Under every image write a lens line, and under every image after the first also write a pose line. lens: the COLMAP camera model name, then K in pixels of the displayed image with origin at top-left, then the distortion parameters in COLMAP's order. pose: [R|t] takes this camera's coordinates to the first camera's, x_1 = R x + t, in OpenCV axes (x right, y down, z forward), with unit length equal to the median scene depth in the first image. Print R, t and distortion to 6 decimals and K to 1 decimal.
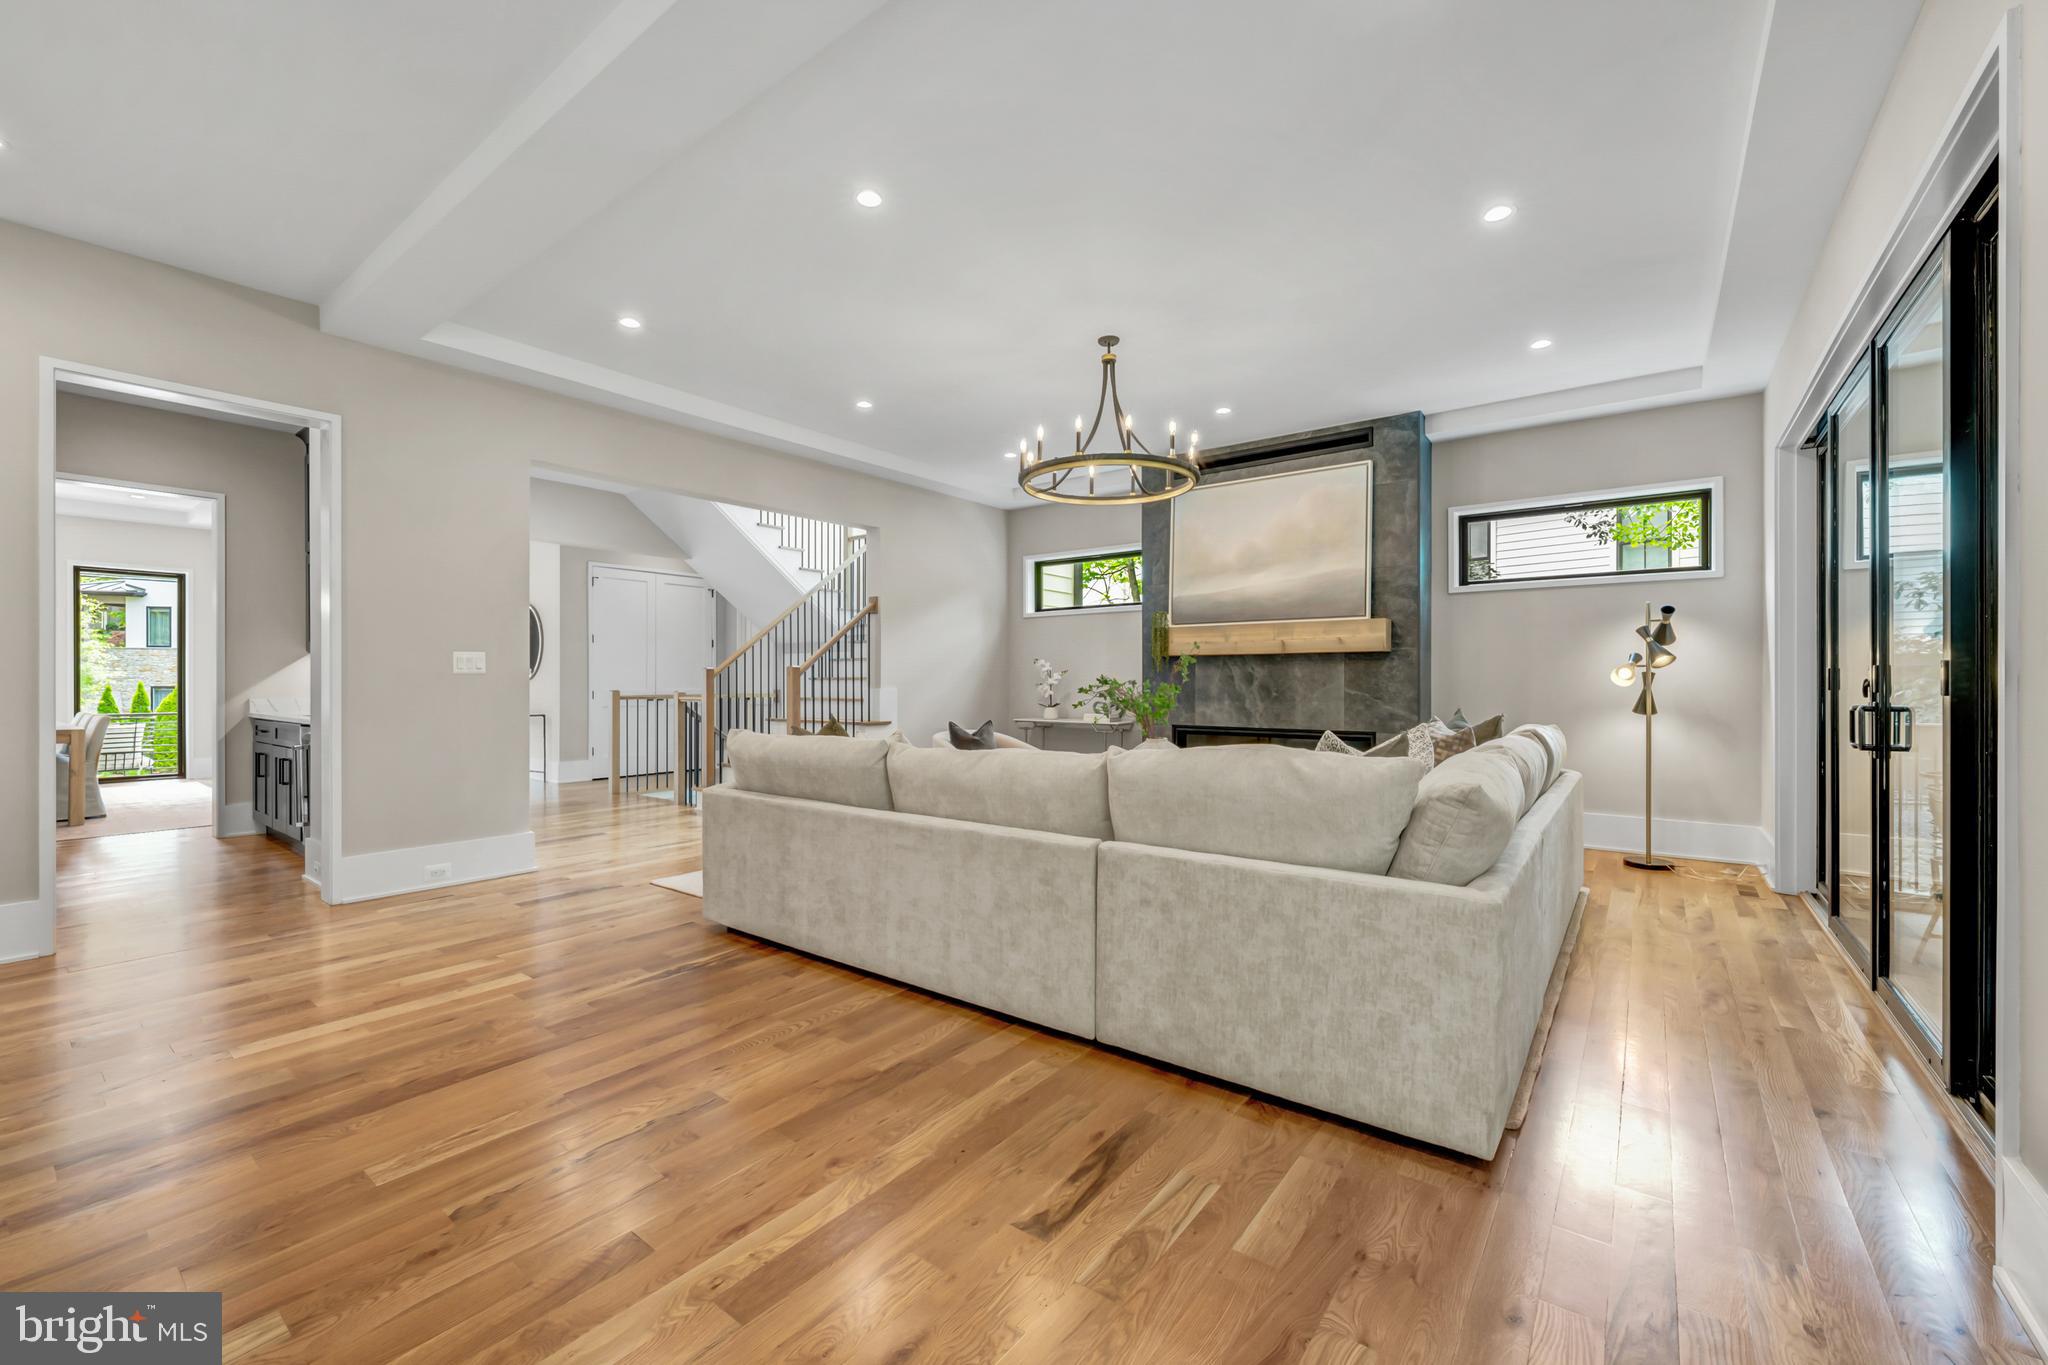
lens RADIAL K [[827.4, 0, 1024.0], [0, 827.4, 682.5], [0, 0, 1]] dist [0.001071, 0.000132]
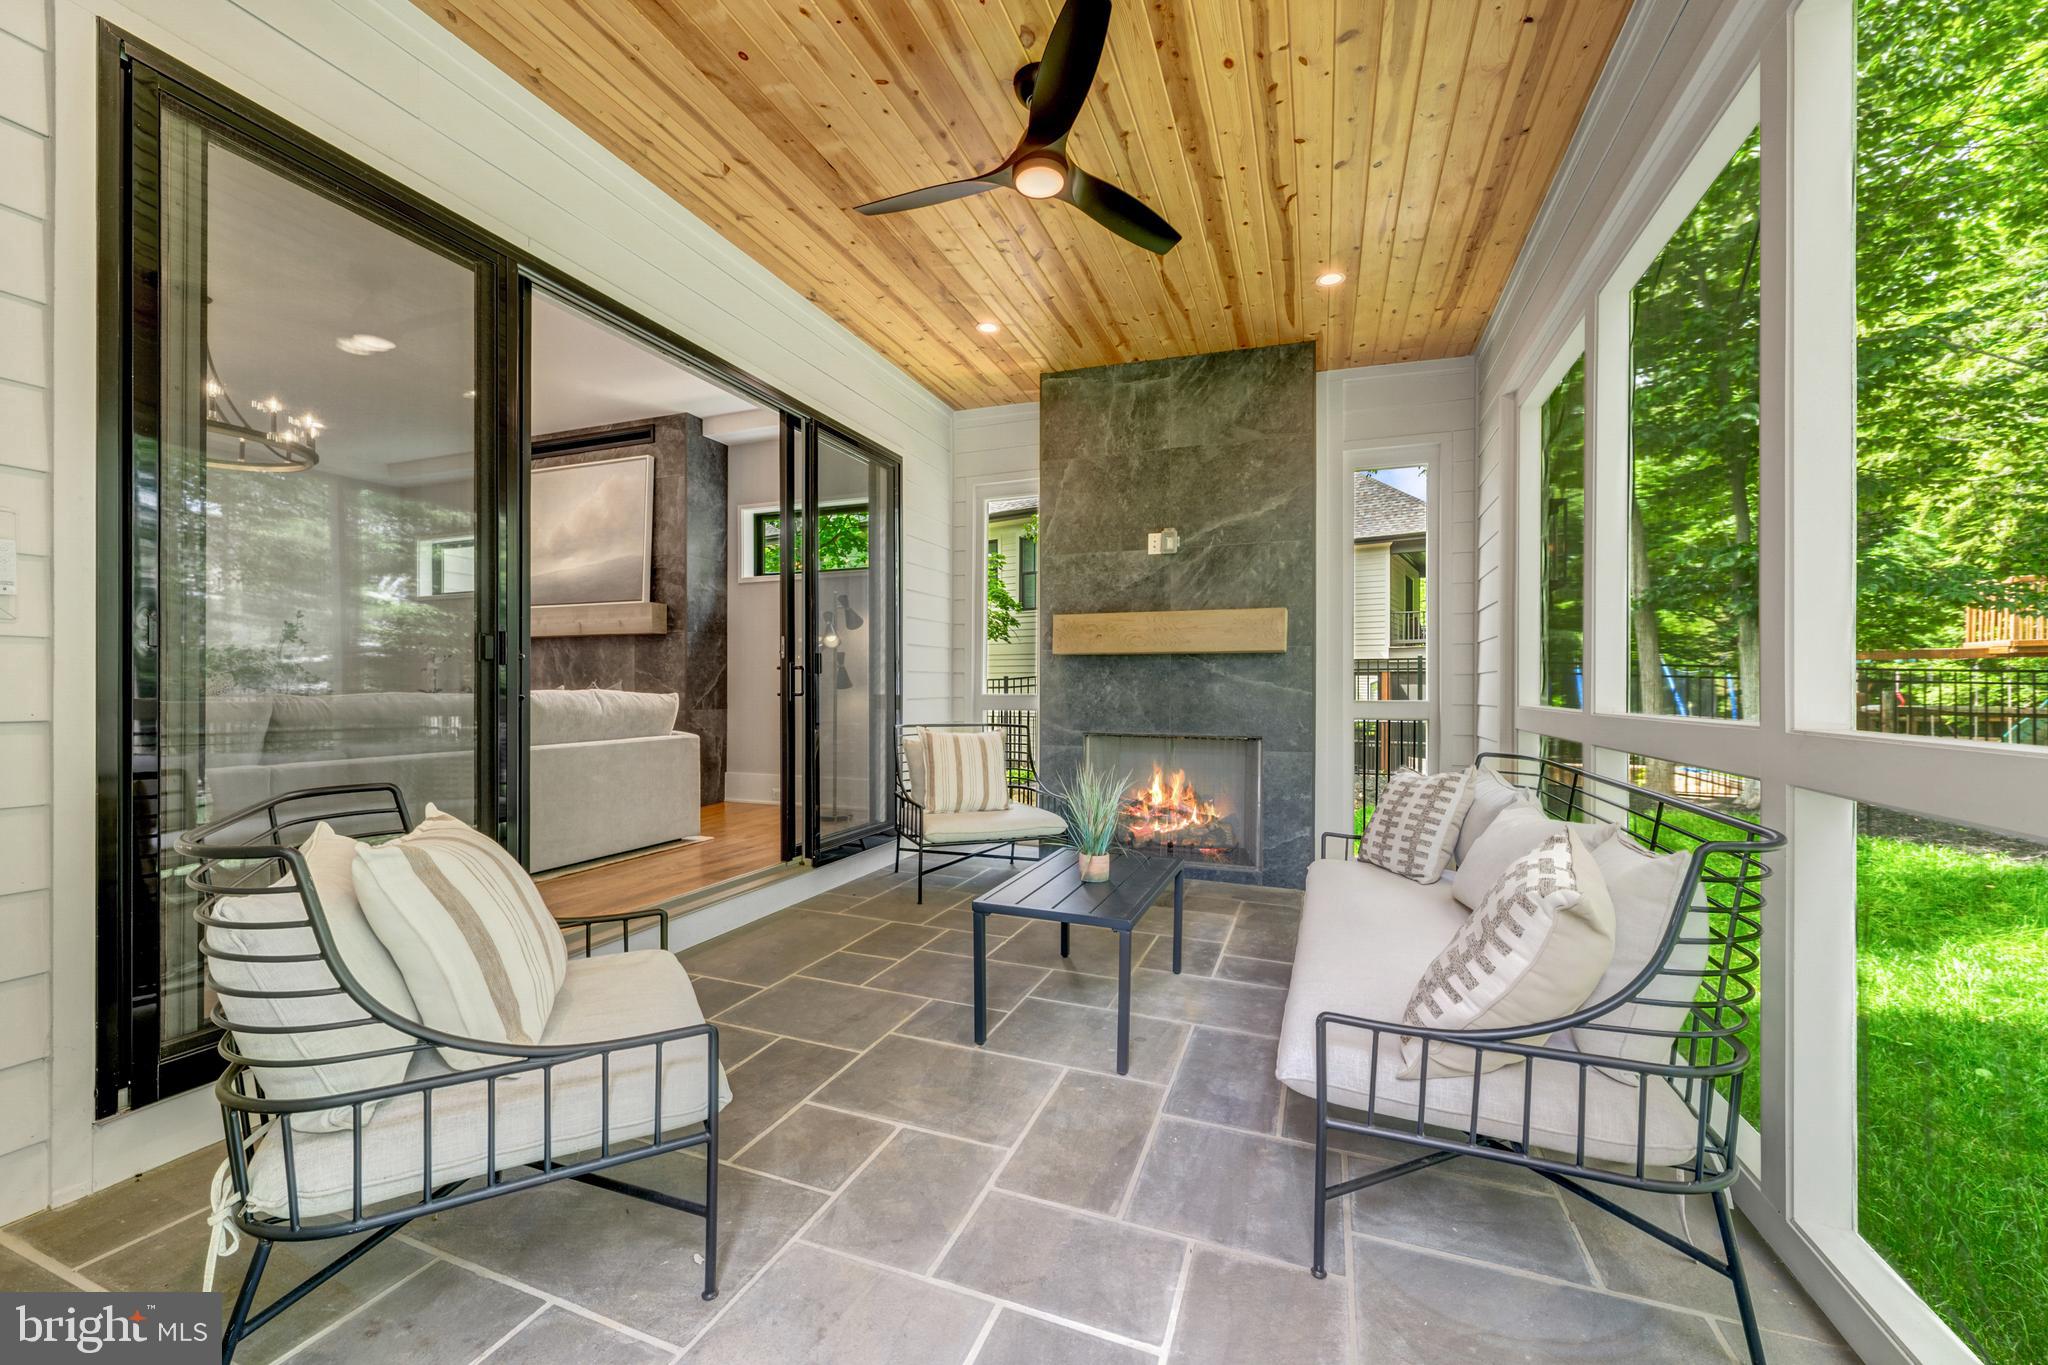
lens RADIAL K [[827.4, 0, 1024.0], [0, 827.4, 682.5], [0, 0, 1]] dist [0.001071, 0.000132]
pose [[0.960566, 0.001920, 0.278044, 0.584813], [-0.000115, 0.999979, -0.006508, 0.032422], [-0.278051, 0.006220, 0.960546, -0.158799]]
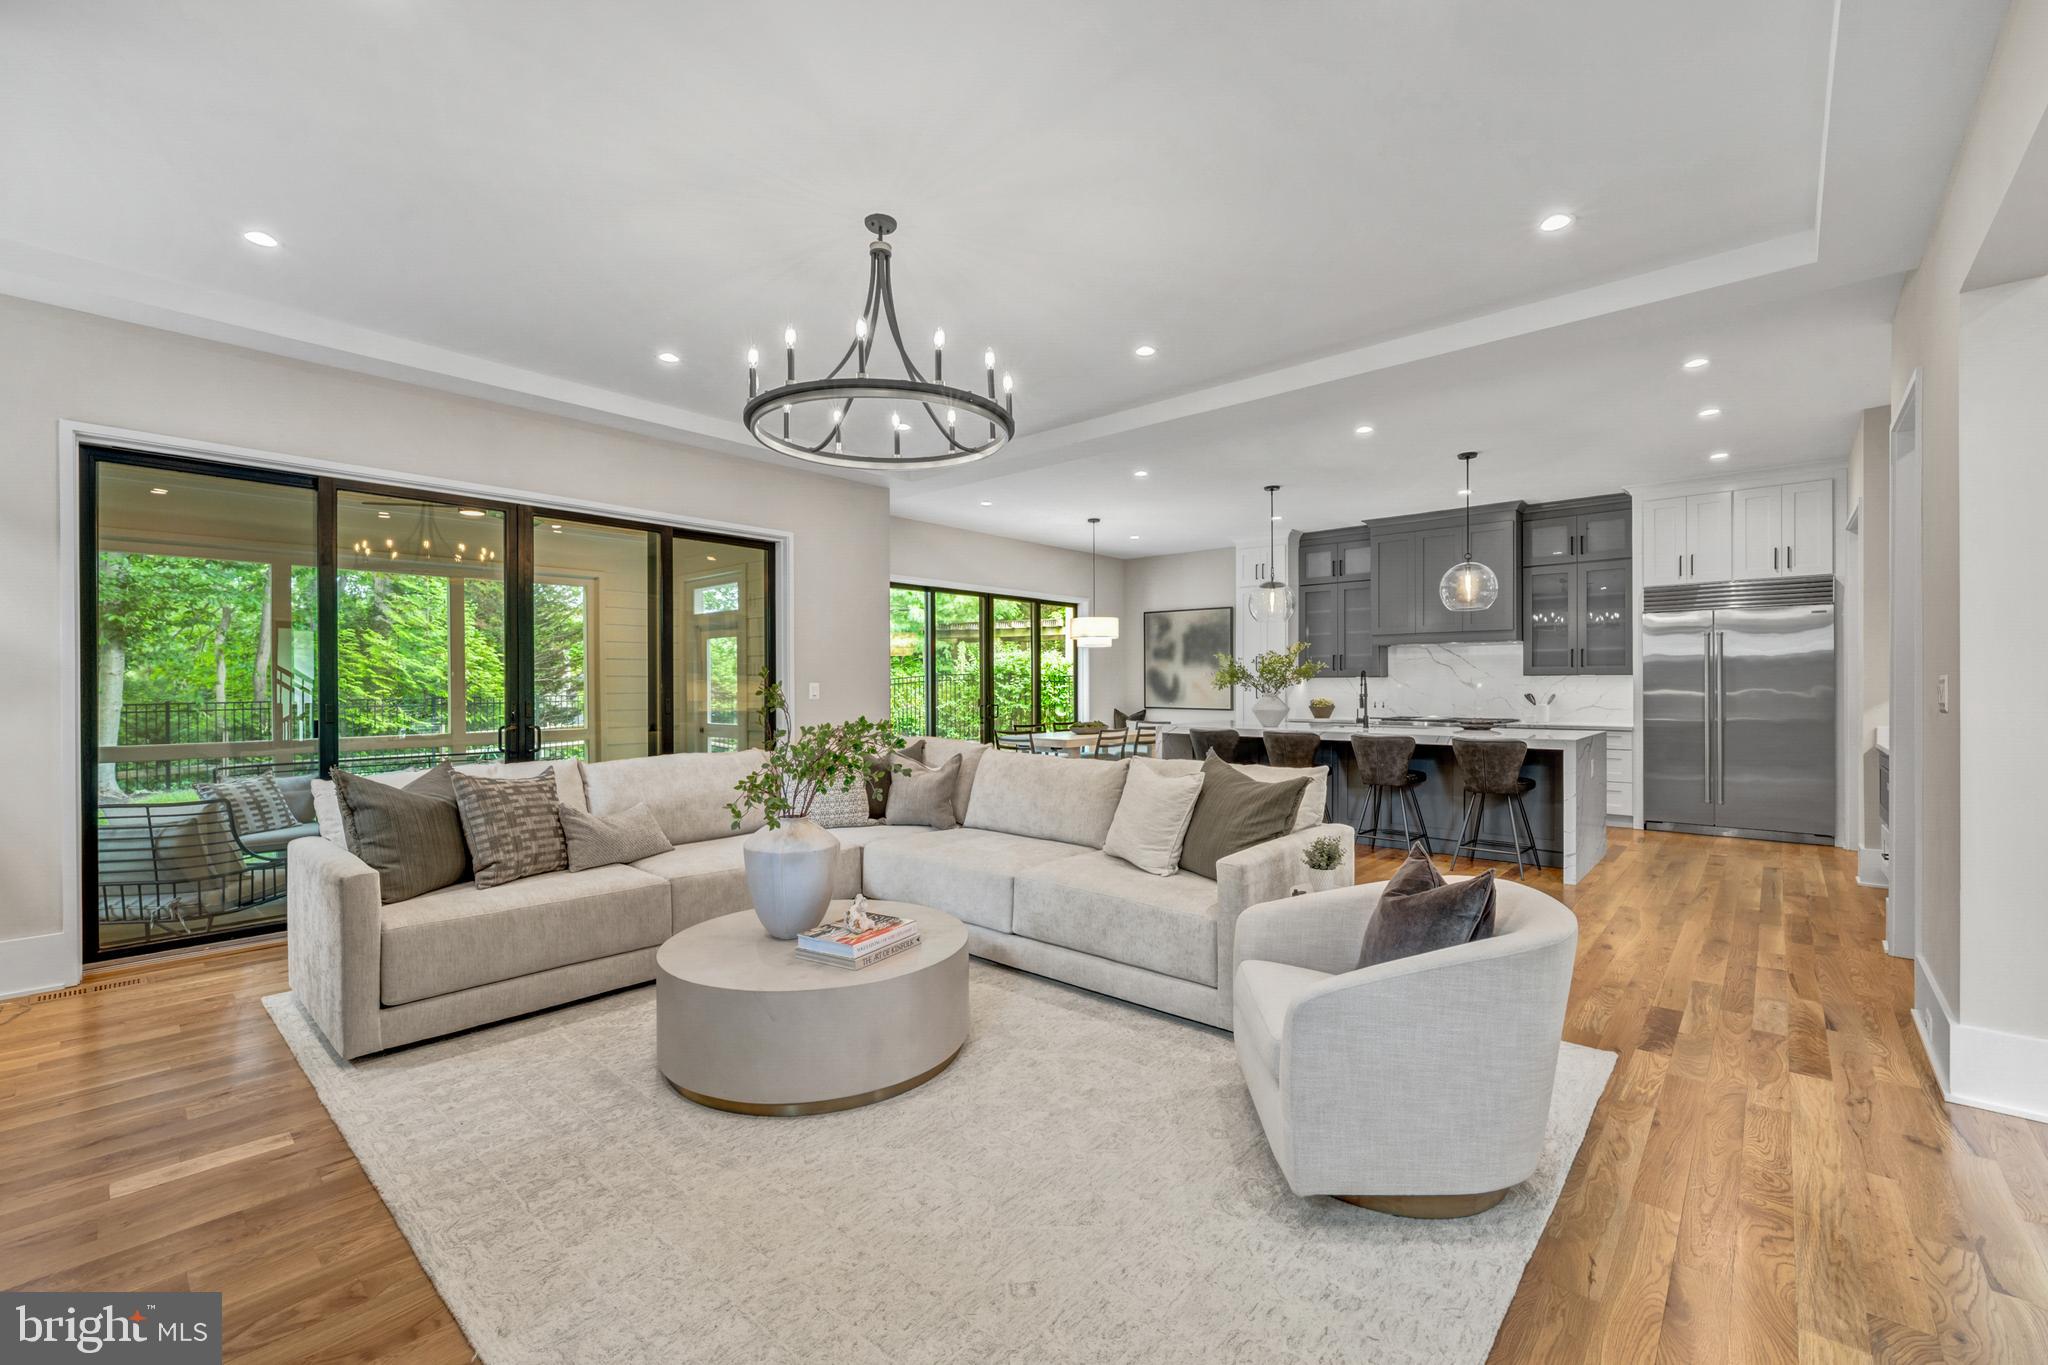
lens RADIAL K [[847.2, 0, 1022.0], [0, 847.2, 693.9], [0, 0, 1]] dist [-0.001535, -0.000070]
pose [[-0.997596, 0.003557, 0.069211, -0.046759], [0.004346, 0.999927, 0.011250, -0.025301], [-0.069166, 0.011523, -0.997539, 1.300335]]
